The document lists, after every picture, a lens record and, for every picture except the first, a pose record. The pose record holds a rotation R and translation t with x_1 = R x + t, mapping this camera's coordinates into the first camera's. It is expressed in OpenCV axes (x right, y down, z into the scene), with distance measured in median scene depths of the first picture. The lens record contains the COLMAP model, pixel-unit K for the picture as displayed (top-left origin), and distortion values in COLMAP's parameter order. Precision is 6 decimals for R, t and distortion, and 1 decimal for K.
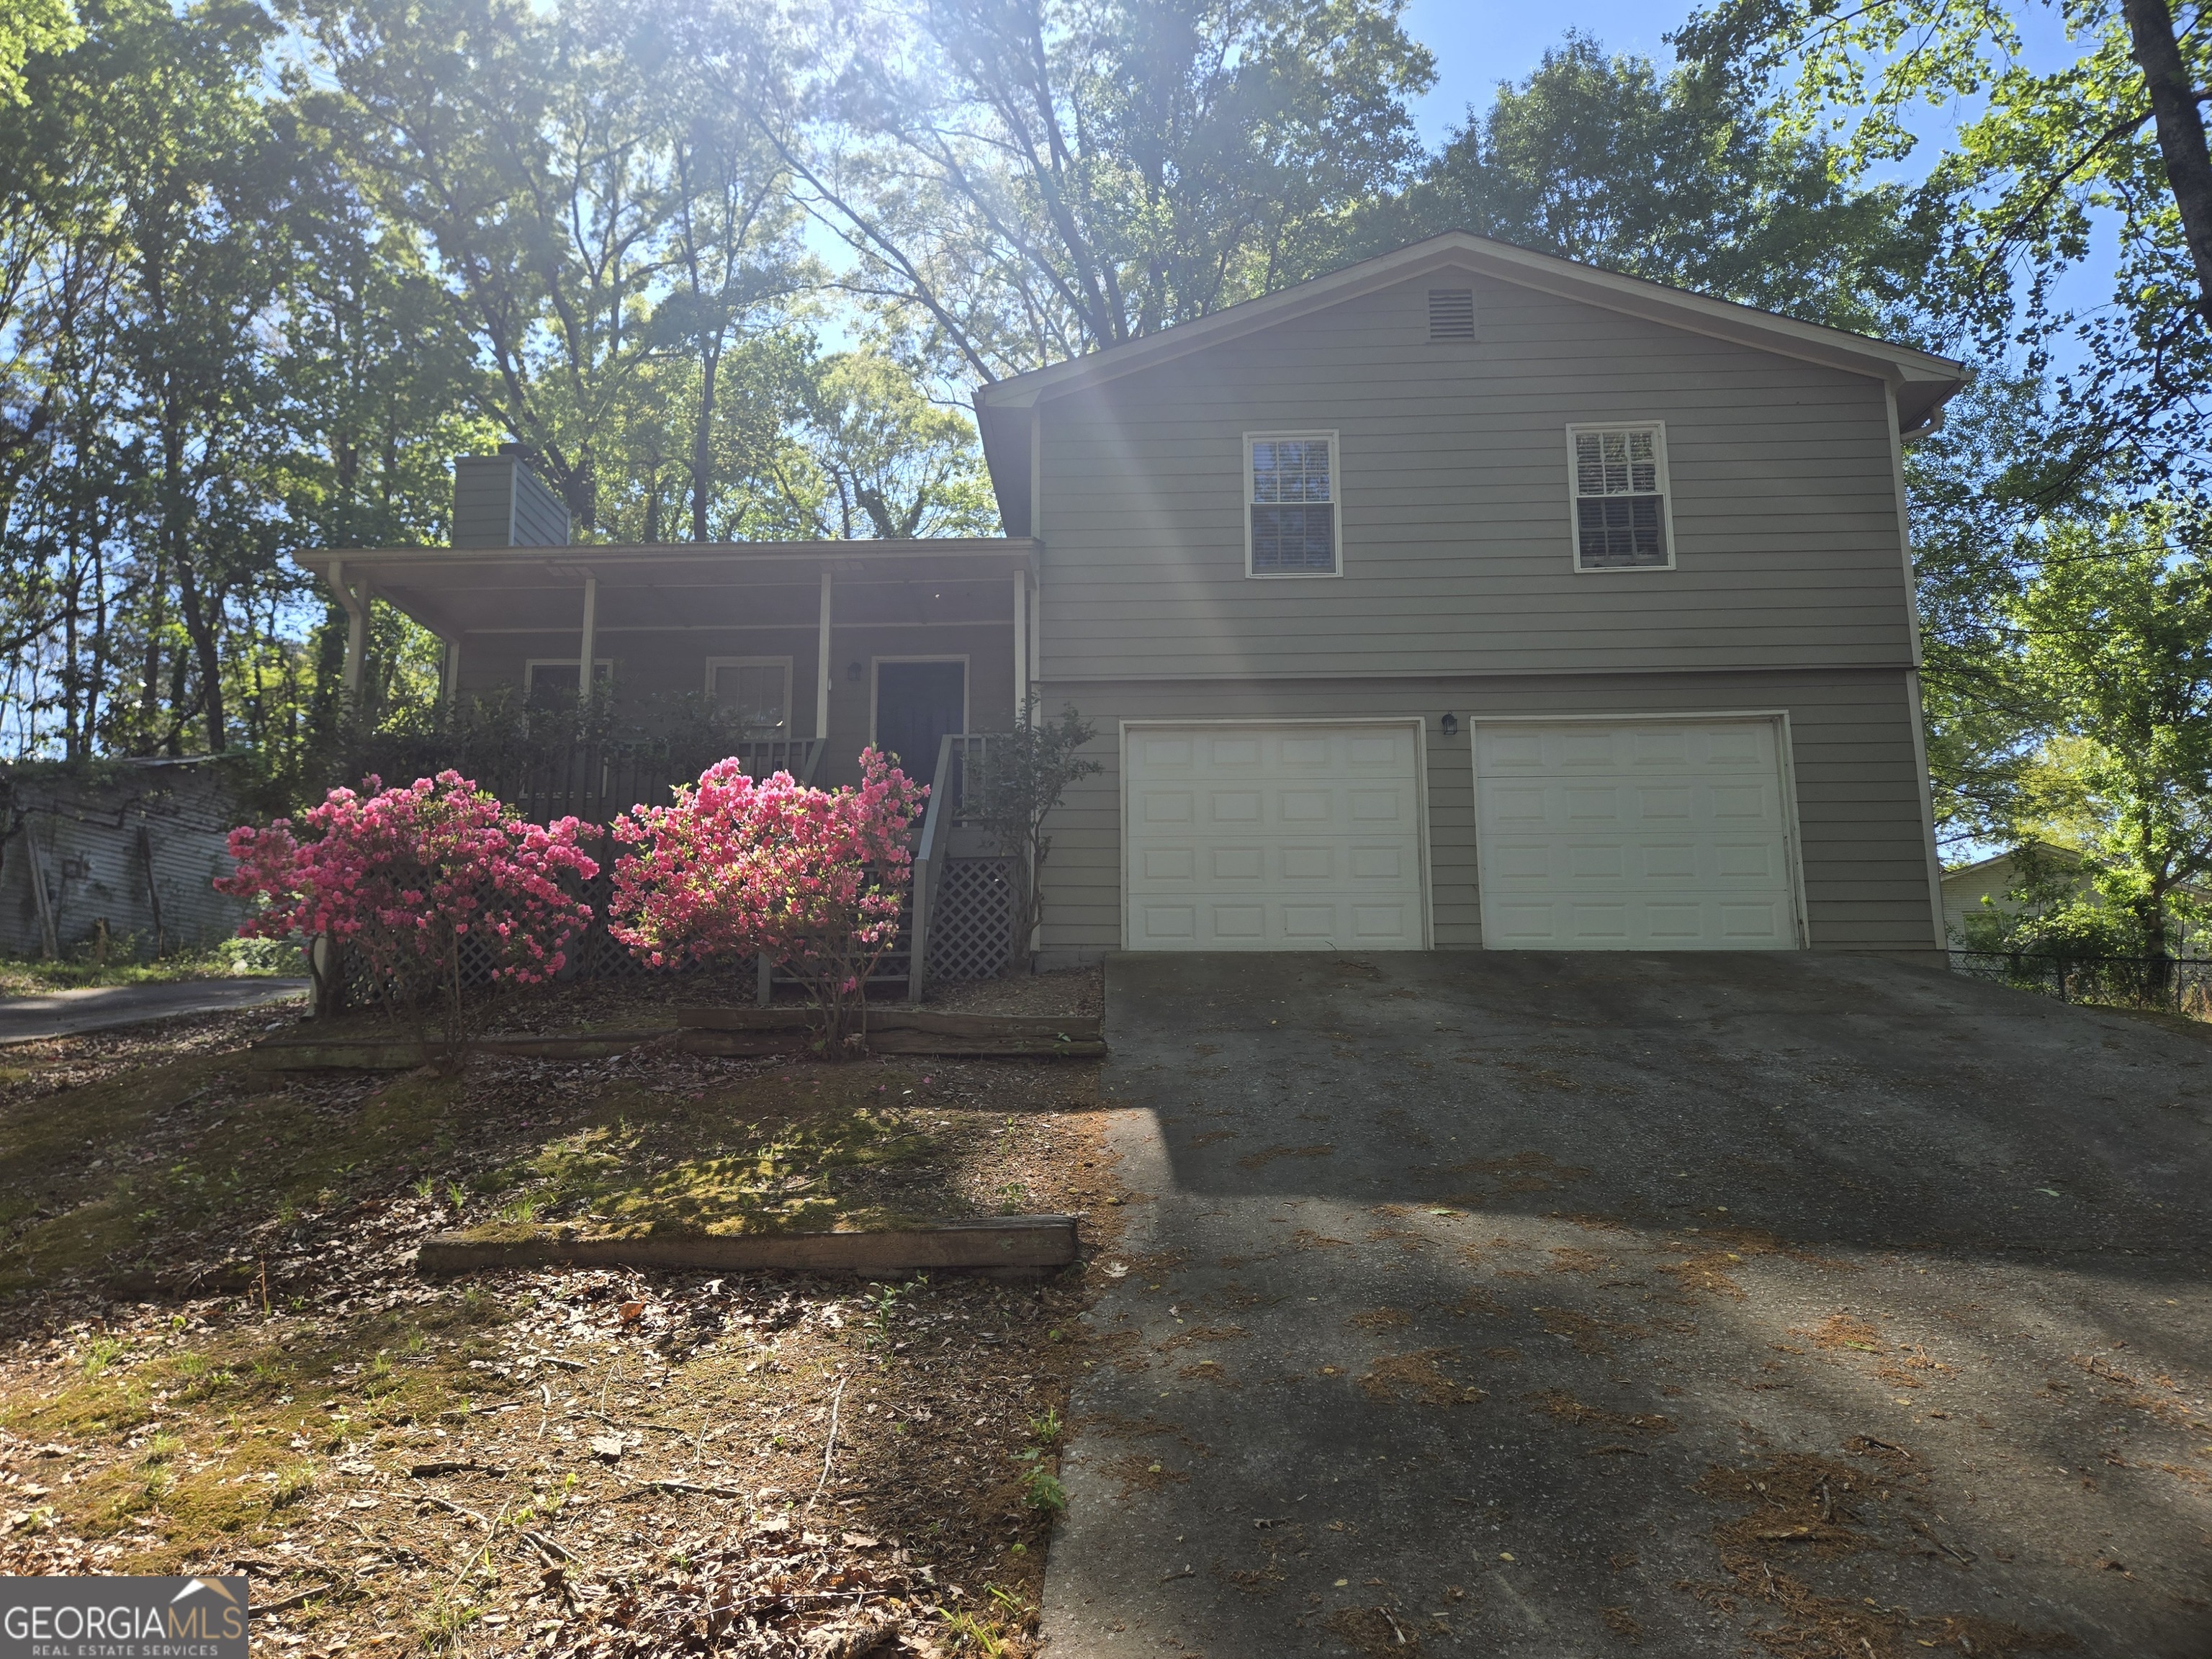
lens RADIAL K [[1483.0, 0, 1097.1], [0, 1483.0, 824.0], [0, 0, 1]] dist [0.035542, -0.014226]
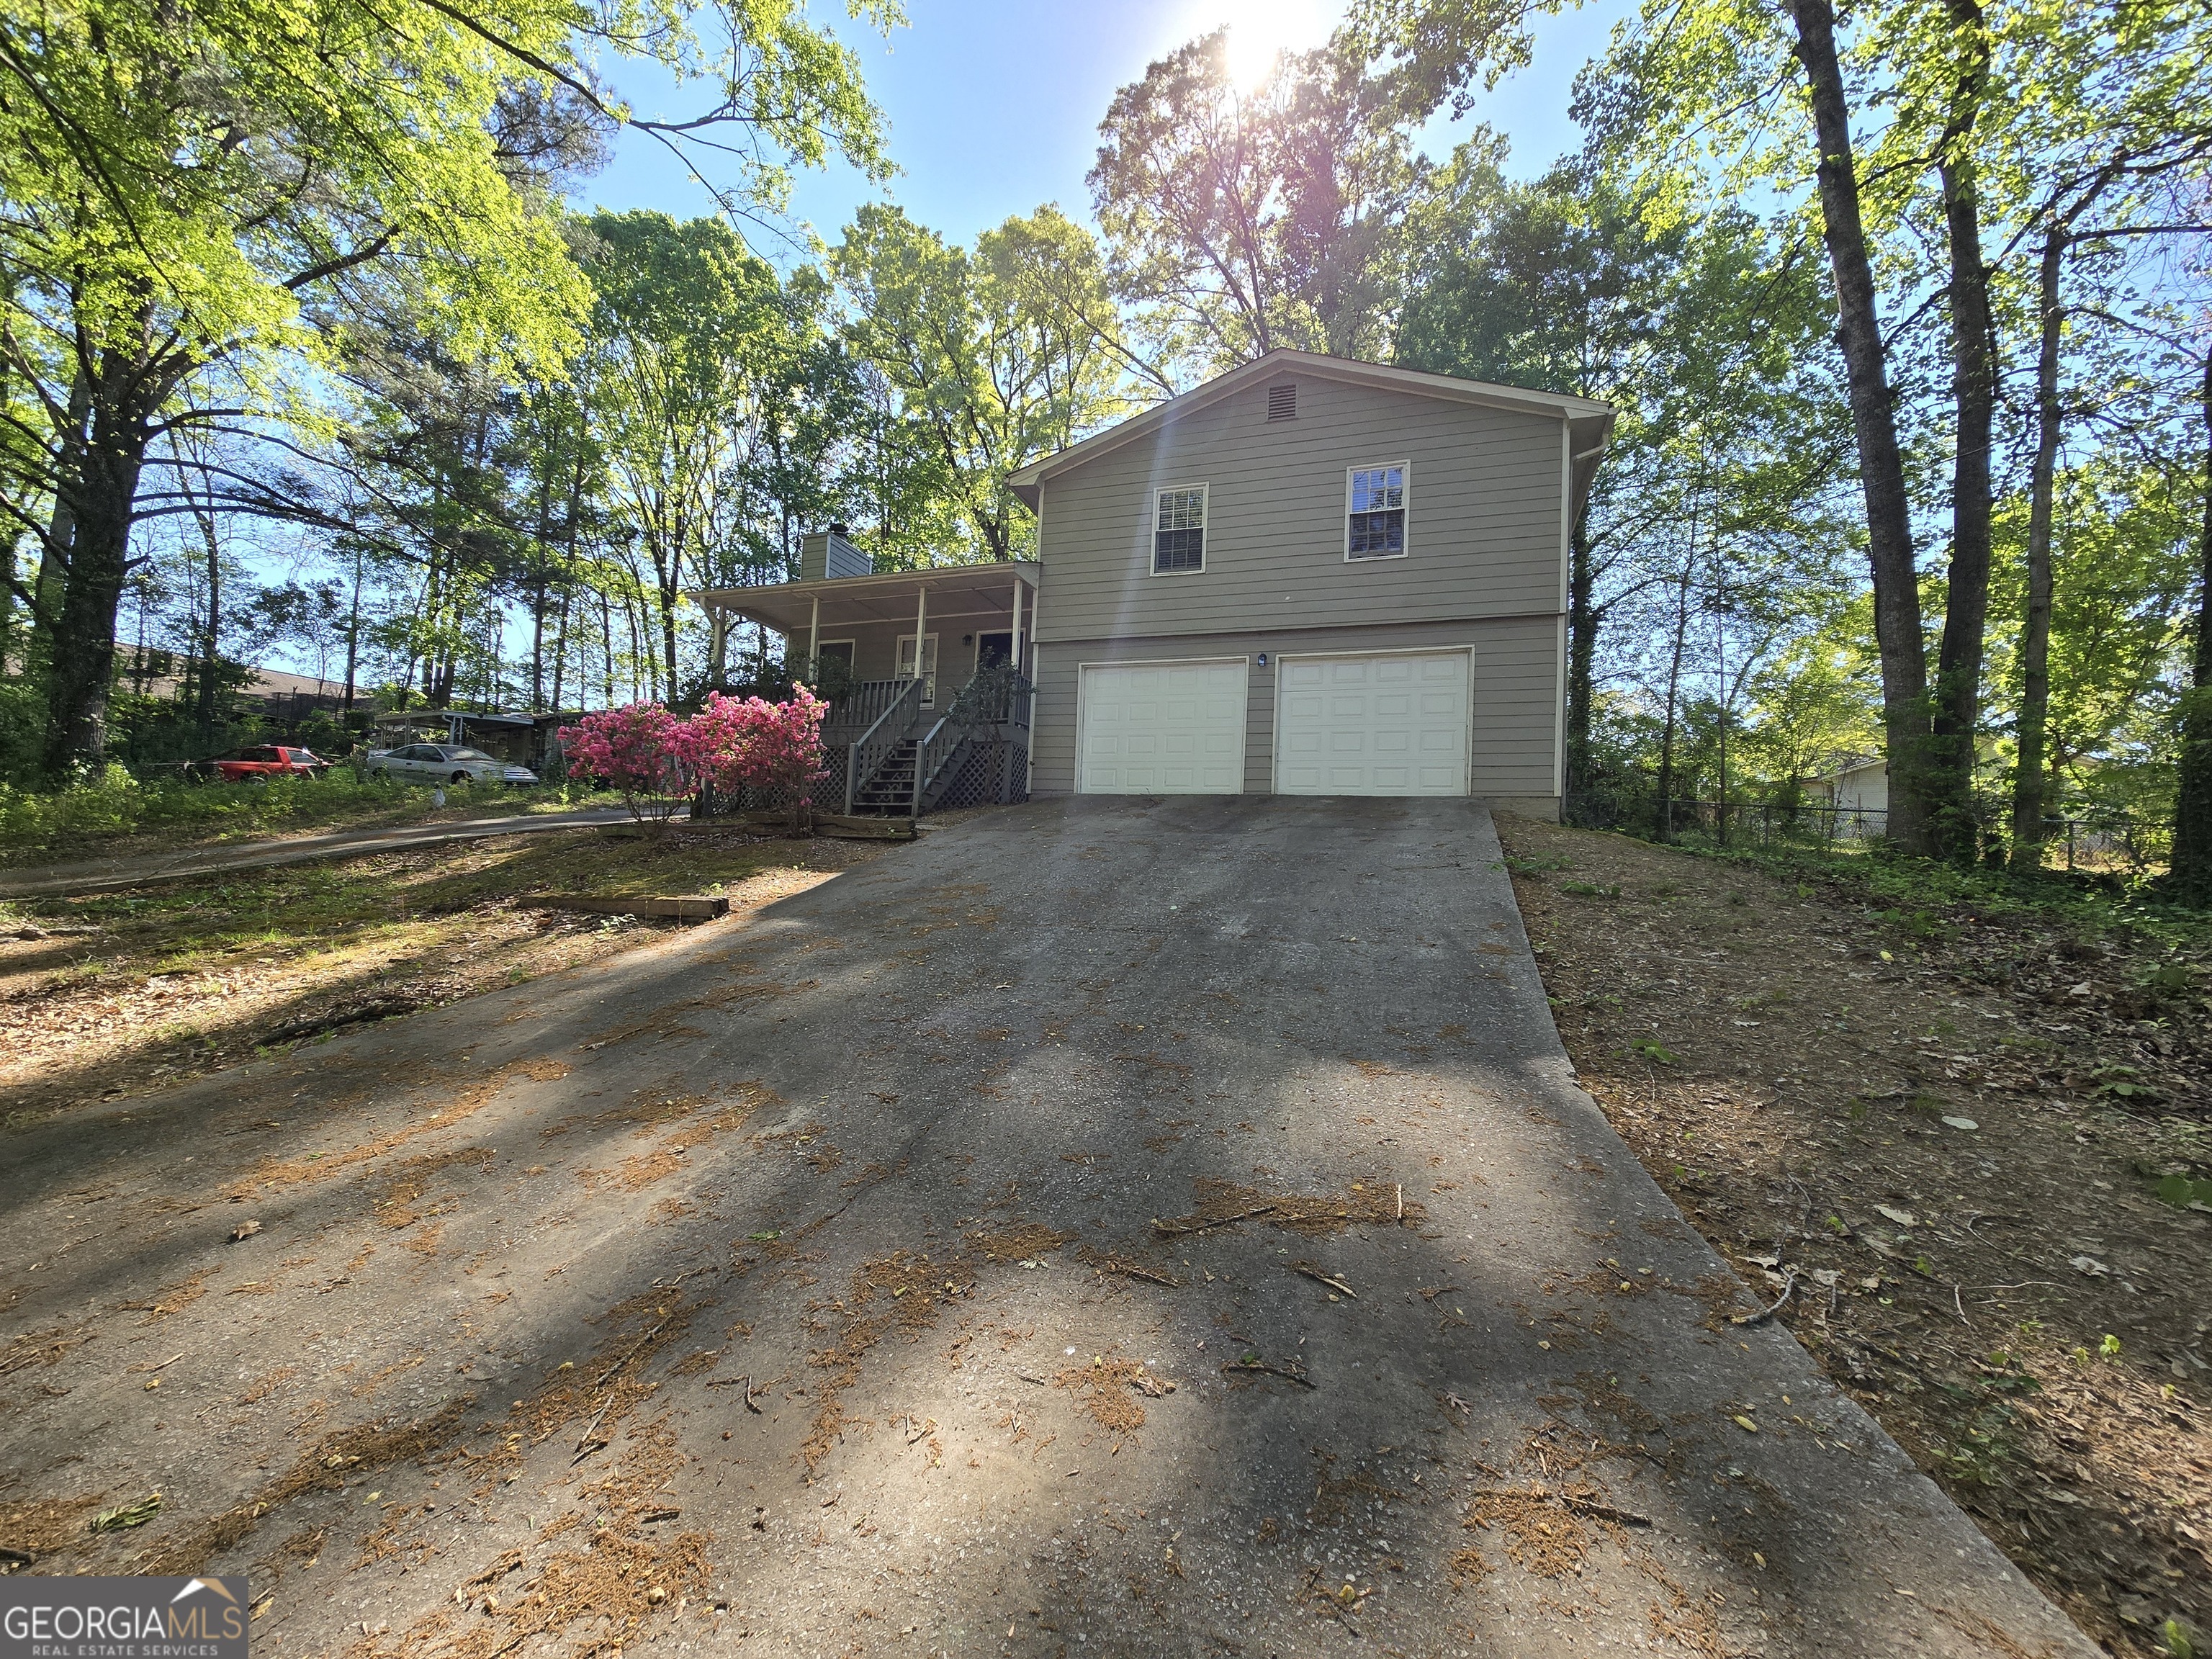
lens RADIAL K [[905.4, 0, 1107.5], [0, 905.4, 831.6], [0, 0, 1]] dist [0.000627, 0.001452]
pose [[0.956082, 0.023413, -0.292164, 0.330492], [0.010064, 0.993594, 0.112555, 0.007150], [0.292928, -0.110552, 0.949722, -0.033729]]
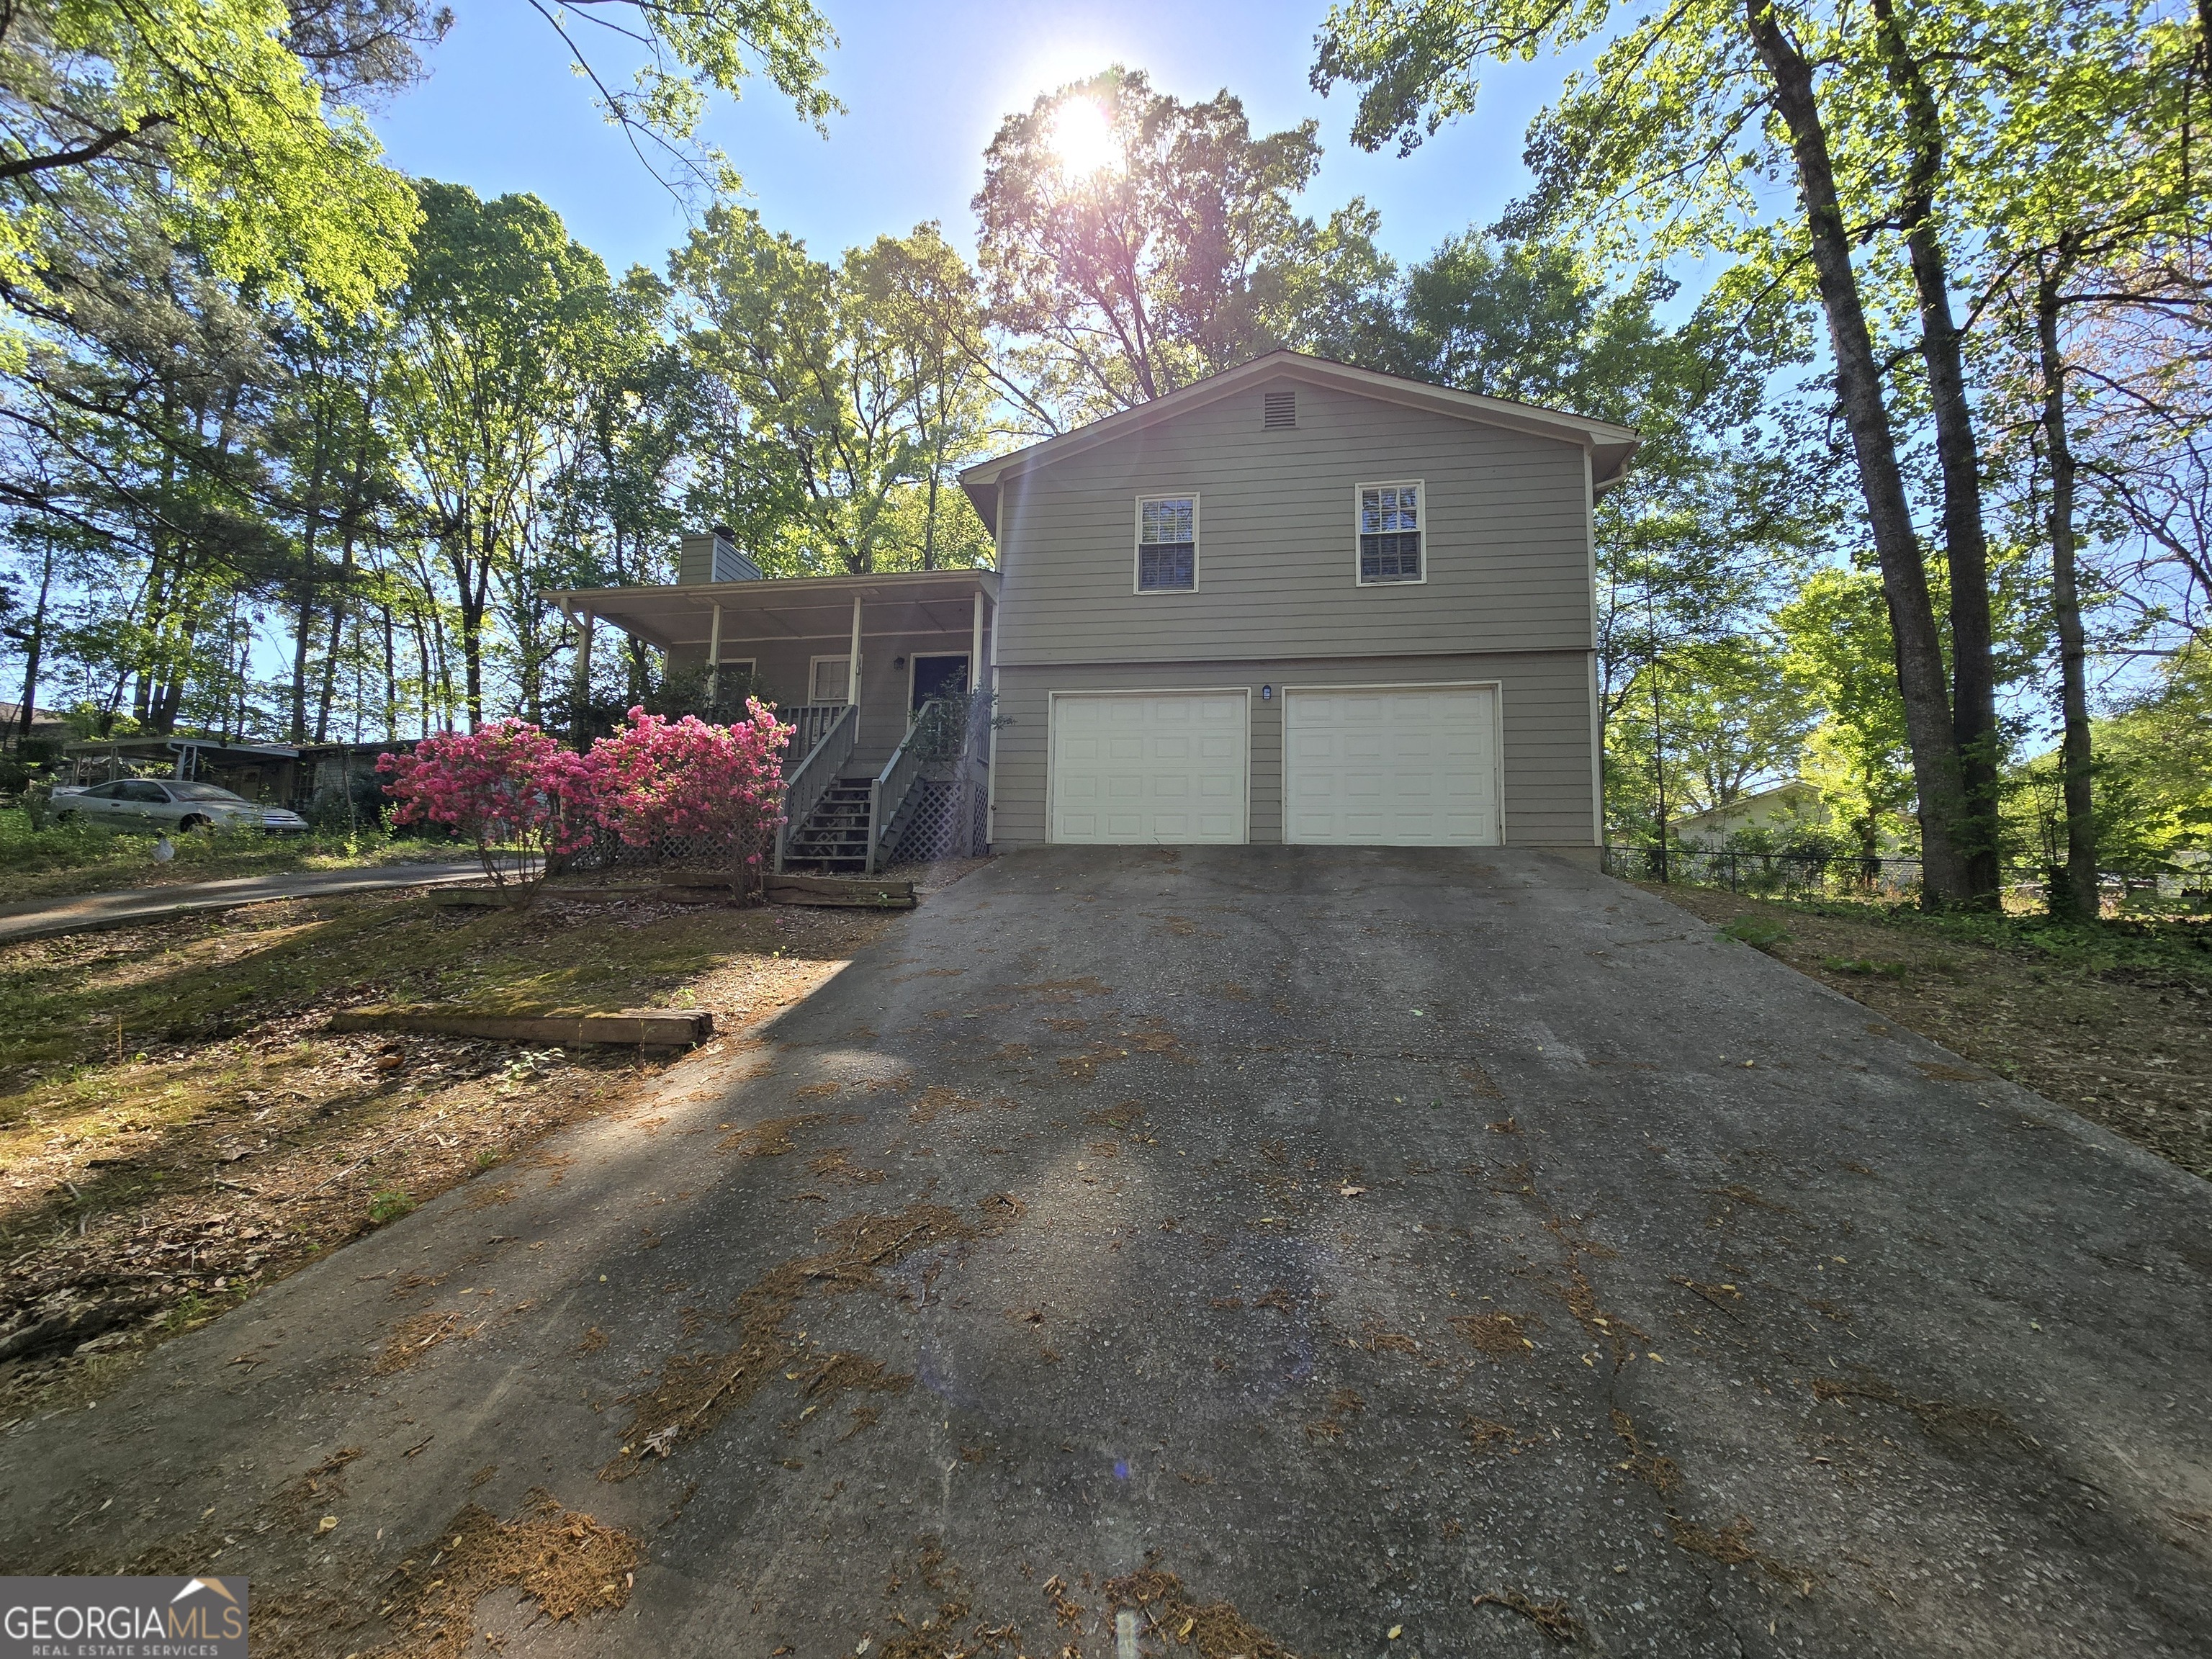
lens RADIAL K [[905.4, 0, 1111.7], [0, 905.4, 832.6], [0, 0, 1]] dist [0.000627, 0.001452]
pose [[0.993161, 0.007904, -0.116481, 0.168760], [-0.000207, 0.997823, 0.065945, 0.011571], [0.116749, -0.065469, 0.991001, 0.071846]]
